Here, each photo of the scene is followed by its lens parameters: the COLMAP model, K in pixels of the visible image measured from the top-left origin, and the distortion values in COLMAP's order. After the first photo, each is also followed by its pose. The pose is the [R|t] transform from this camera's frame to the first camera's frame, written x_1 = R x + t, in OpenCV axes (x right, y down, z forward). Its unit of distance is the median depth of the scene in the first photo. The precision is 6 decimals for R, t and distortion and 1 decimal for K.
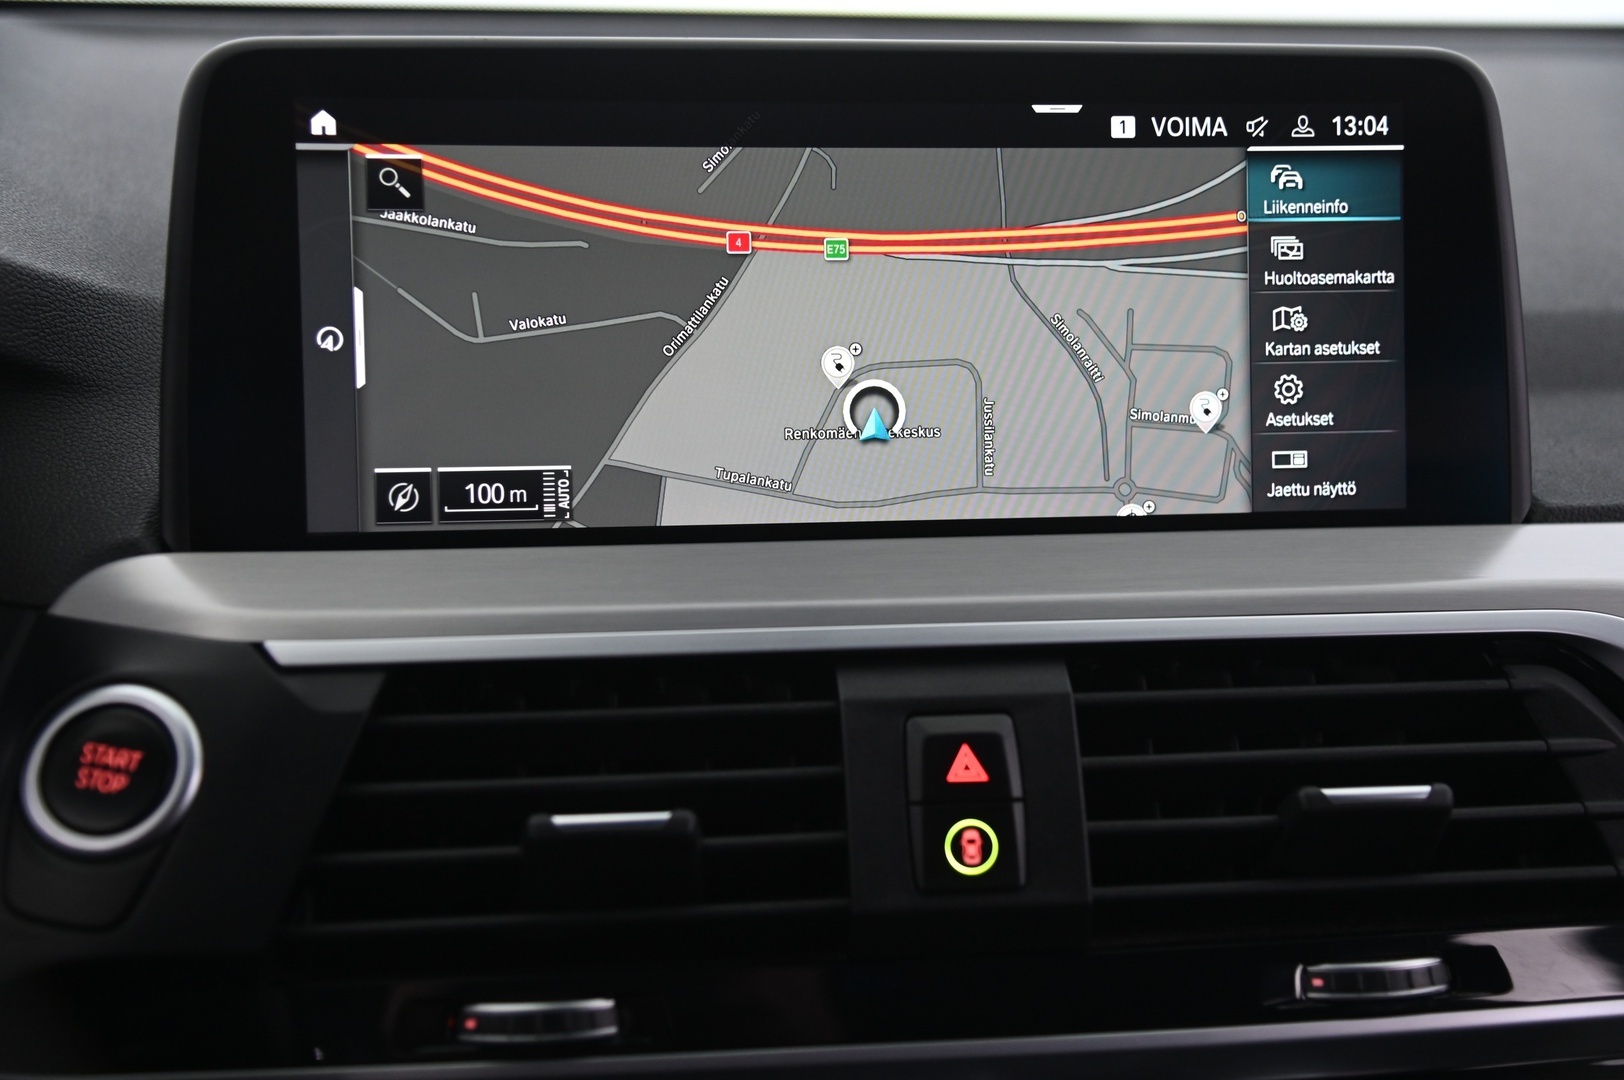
lens RADIAL K [[2077.2, 0, 817.7], [0, 2077.2, 541.4], [0, 0, 1]] dist [0.095287, 0.000000]
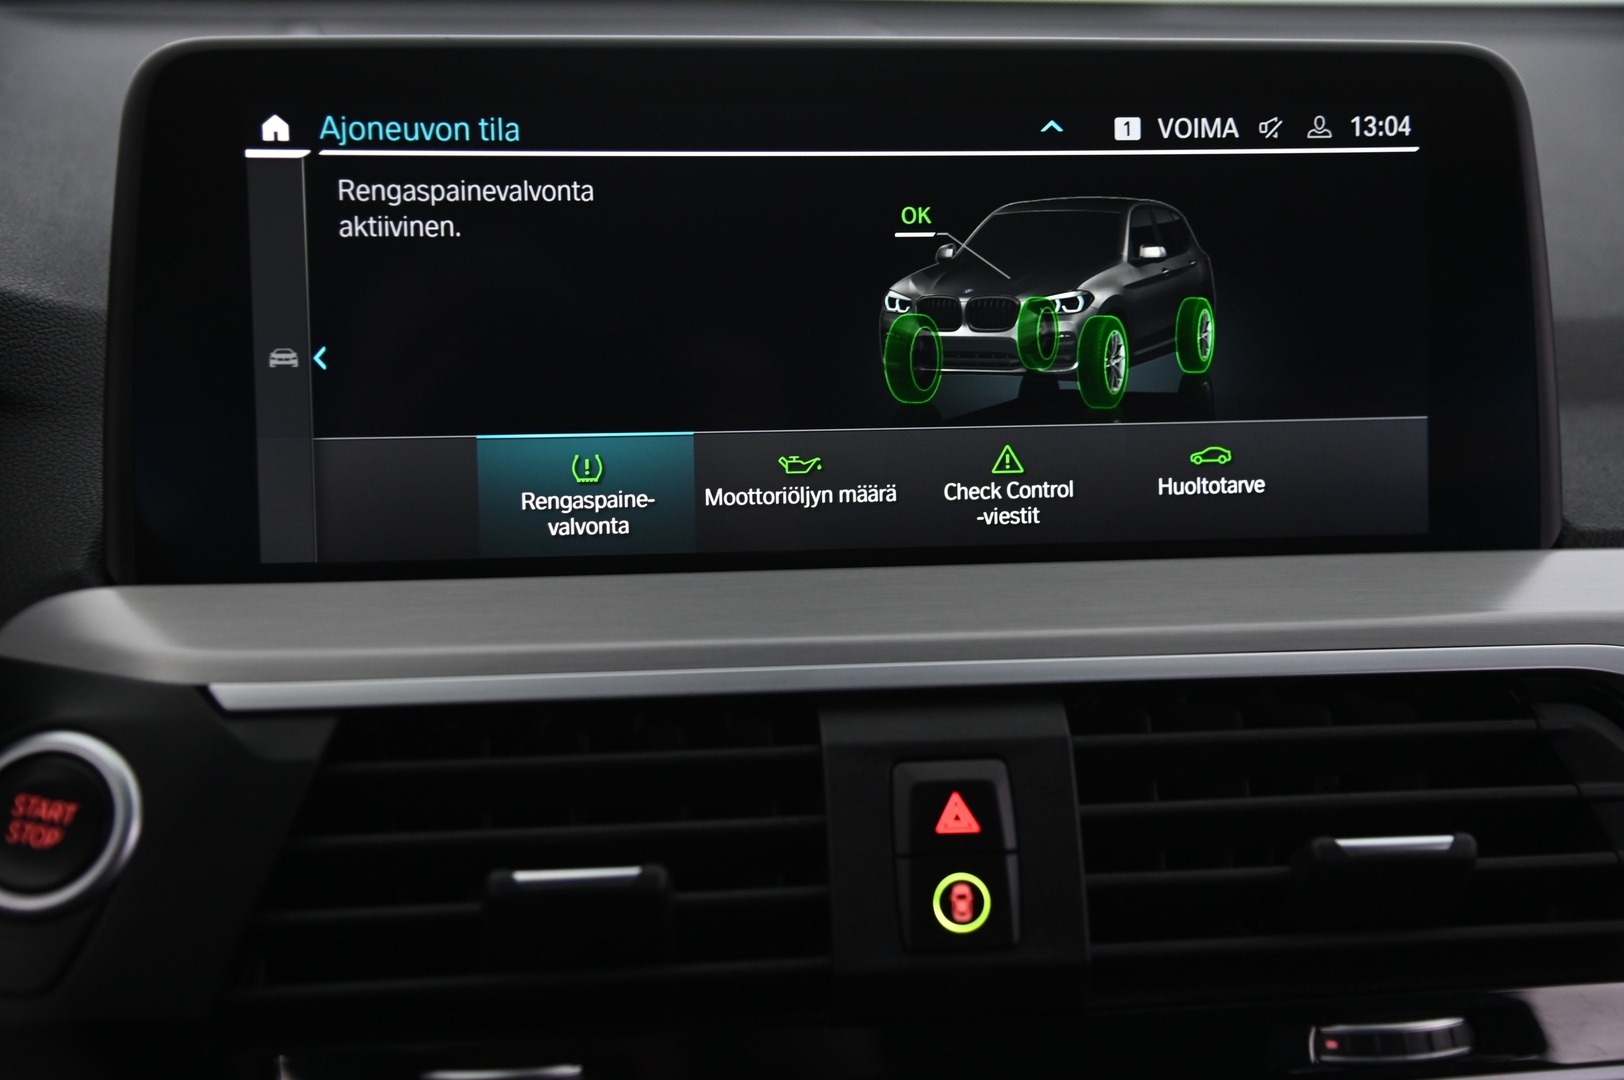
lens RADIAL K [[2077.2, 0, 819.6], [0, 2077.2, 542.7], [0, 0, 1]] dist [0.095287, 0.000000]
pose [[0.999940, -0.000559, -0.010909, 0.019106], [0.000724, 0.999886, 0.015068, -0.028289], [0.010900, -0.015075, 0.999827, 0.059519]]
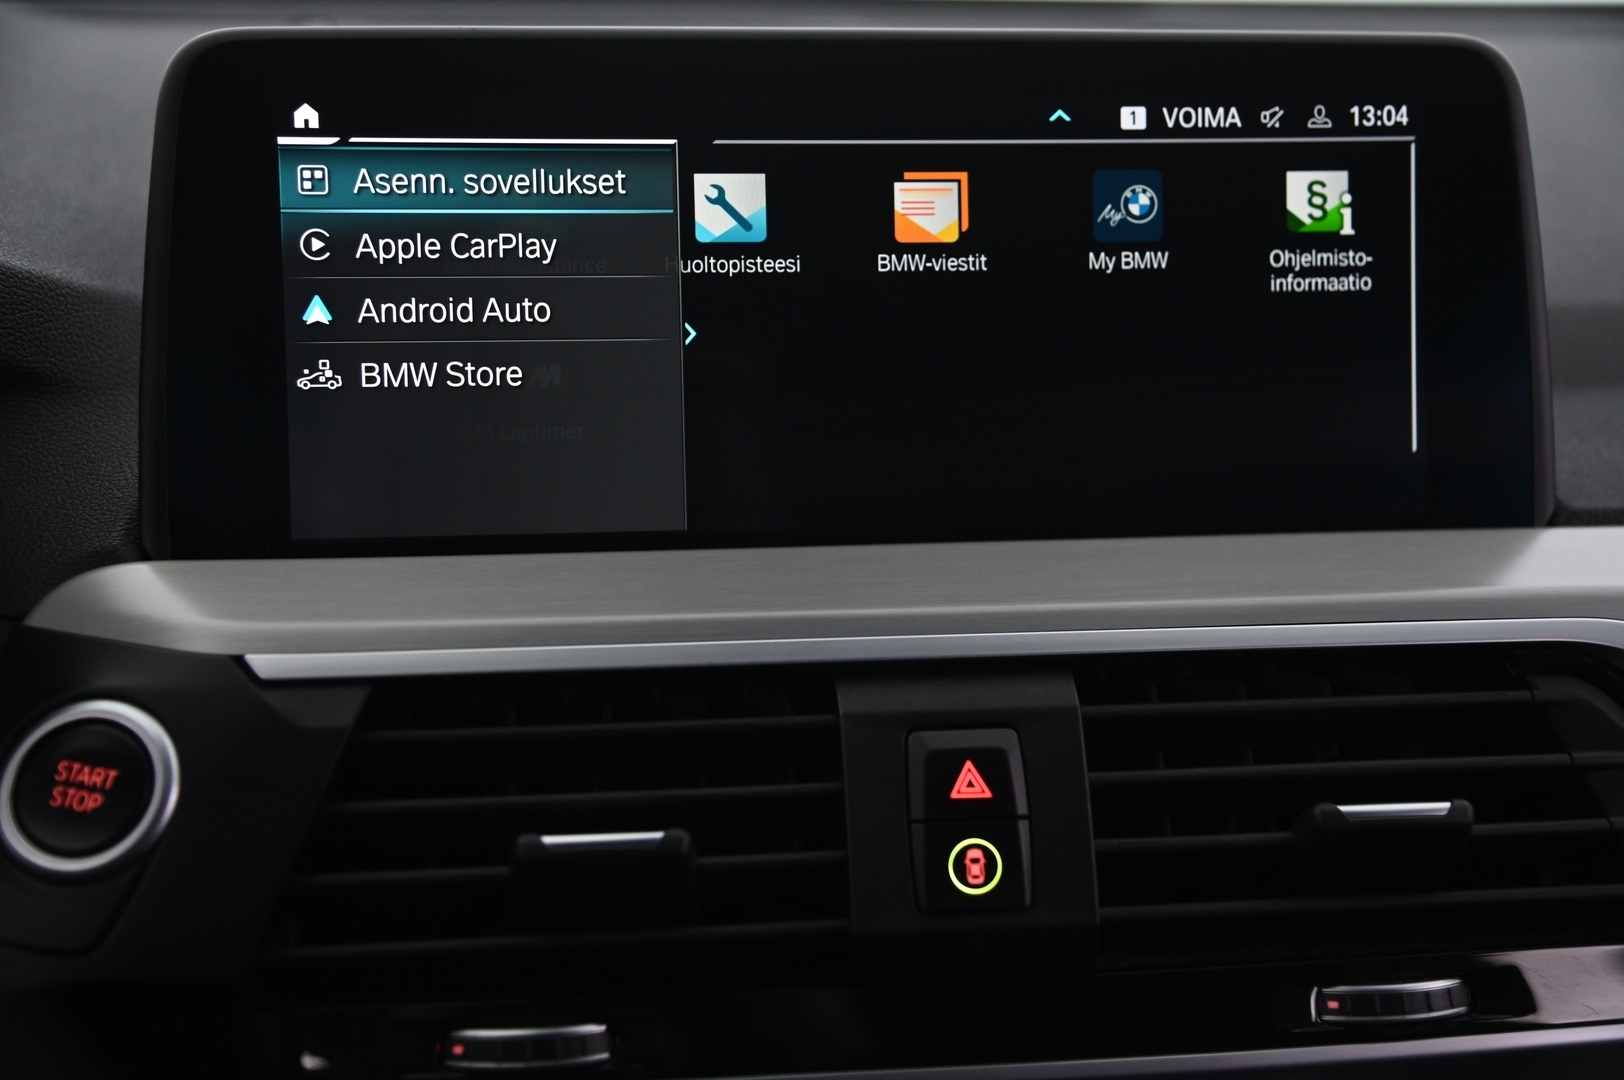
lens RADIAL K [[2077.2, 0, 818.1], [0, 2077.2, 538.8], [0, 0, 1]] dist [0.095287, 0.000000]
pose [[0.999981, -0.000484, -0.006098, 0.006492], [0.000559, 0.999925, 0.012239, -0.016584], [0.006092, -0.012242, 0.999907, 0.031534]]
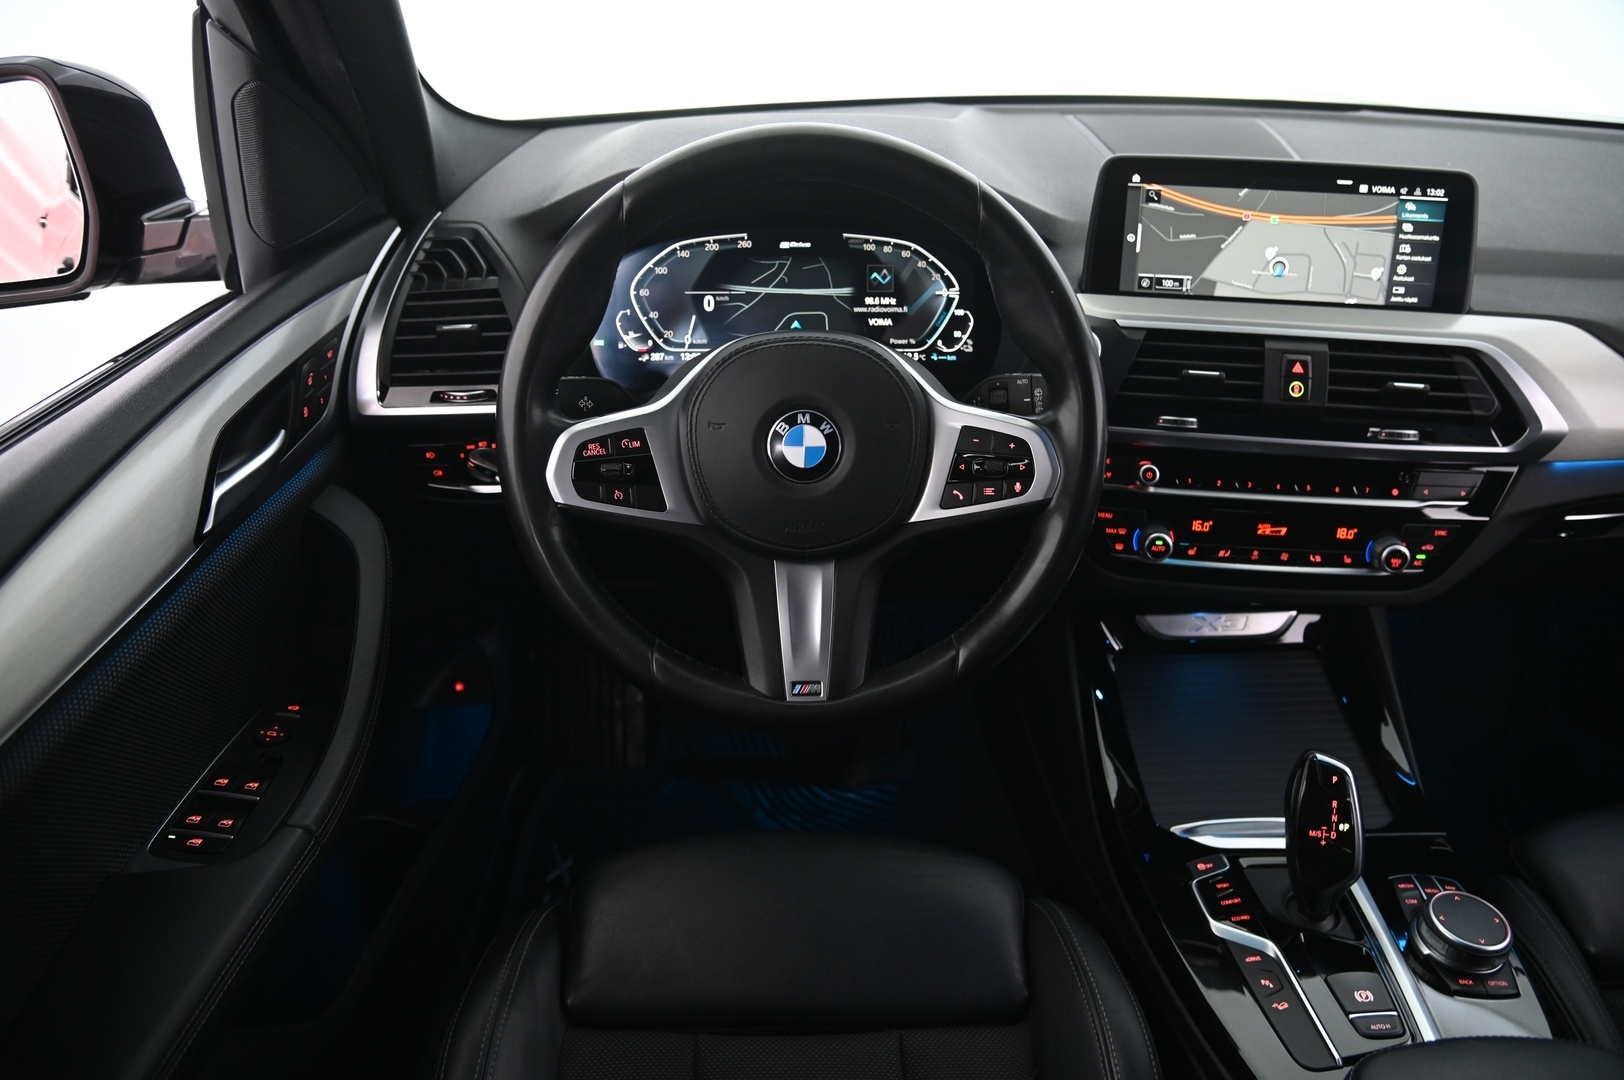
lens RADIAL K [[1115.9, 0, 799.9], [0, 1115.9, 549.0], [0, 0, 1]] dist [-0.124590, 0.060087]
pose [[0.965764, 0.114120, -0.232972, -0.292186], [-0.052632, 0.965562, 0.254794, -0.028606], [0.254026, -0.233809, 0.938512, -1.110287]]
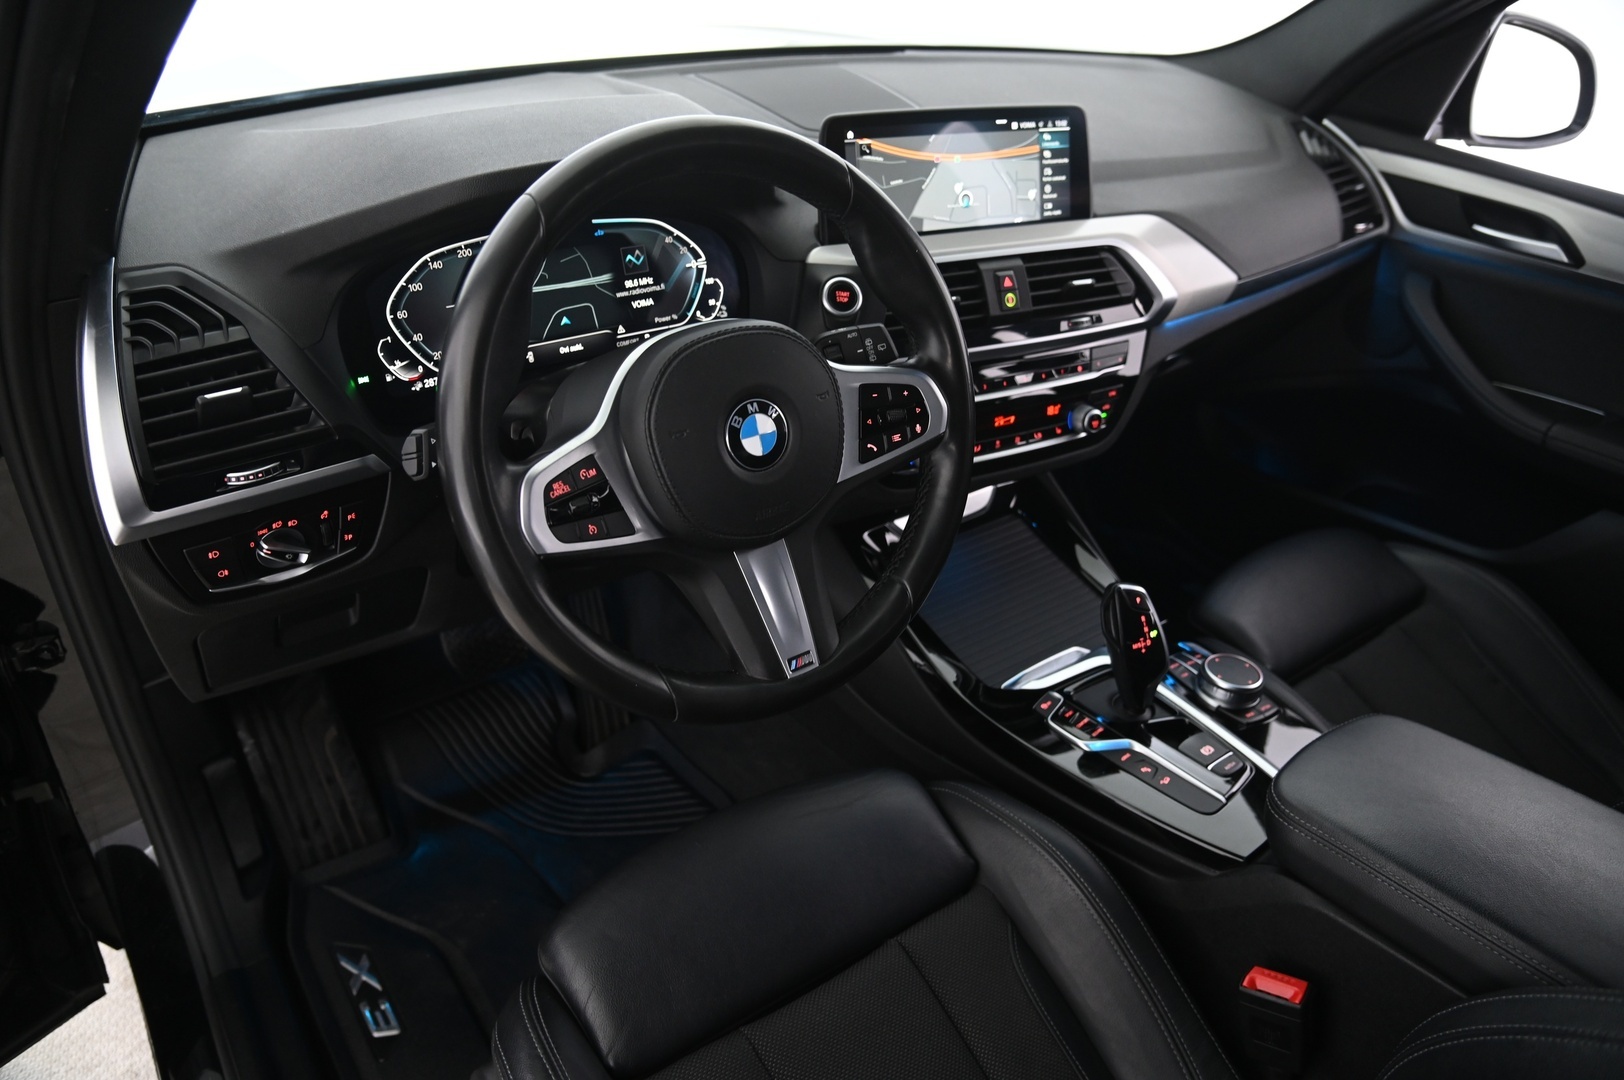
lens RADIAL K [[1115.9, 0, 823.3], [0, 1115.9, 552.1], [0, 0, 1]] dist [-0.124590, 0.060087]
pose [[0.937025, -0.159107, 0.310917, -1.089699], [0.058197, 0.948891, 0.310192, -0.097881], [-0.344380, -0.272564, 0.898394, -1.115956]]
